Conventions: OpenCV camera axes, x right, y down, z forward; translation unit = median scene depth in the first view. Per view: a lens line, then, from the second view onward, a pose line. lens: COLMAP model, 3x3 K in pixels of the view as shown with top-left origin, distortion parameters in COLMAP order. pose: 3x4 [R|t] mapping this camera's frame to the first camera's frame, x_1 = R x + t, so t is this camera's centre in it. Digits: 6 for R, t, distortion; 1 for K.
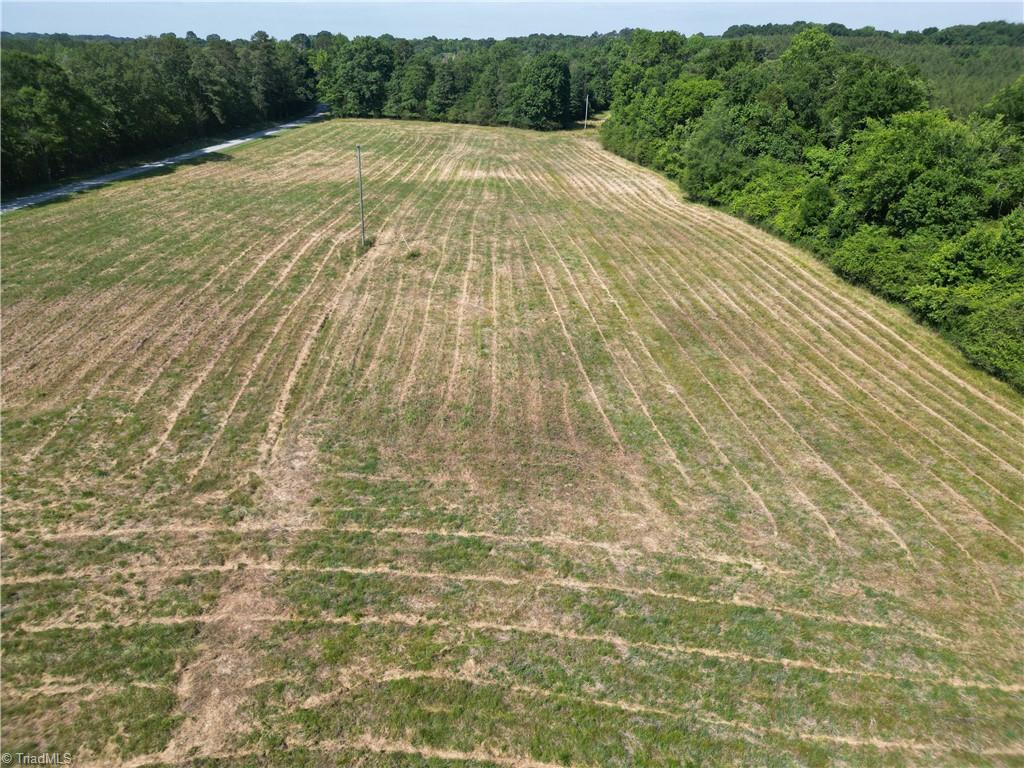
lens RADIAL K [[723.6, 0, 498.2], [0, 723.6, 388.0], [0, 0, 1]] dist [0.078870, -0.067246]
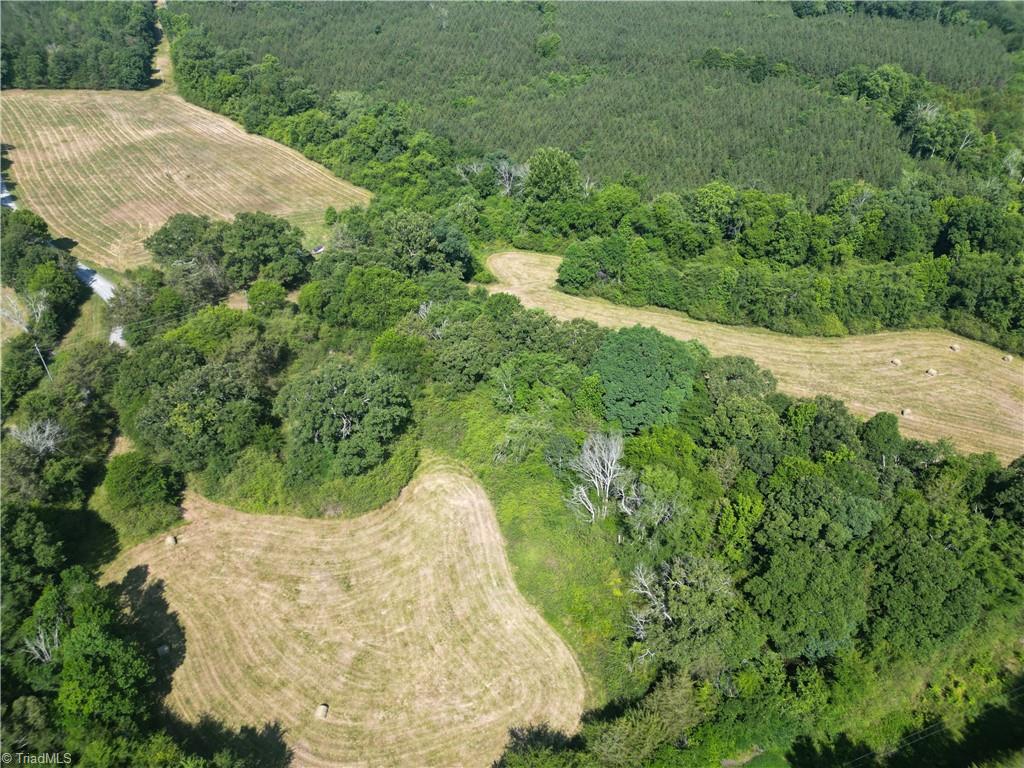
lens RADIAL K [[723.6, 0, 498.2], [0, 723.6, 388.0], [0, 0, 1]] dist [0.078870, -0.067246]
pose [[0.792295, -0.353659, 0.497187, -0.755994], [0.252355, 0.931853, 0.260704, 0.156006], [-0.555505, -0.081087, 0.827550, -1.998092]]
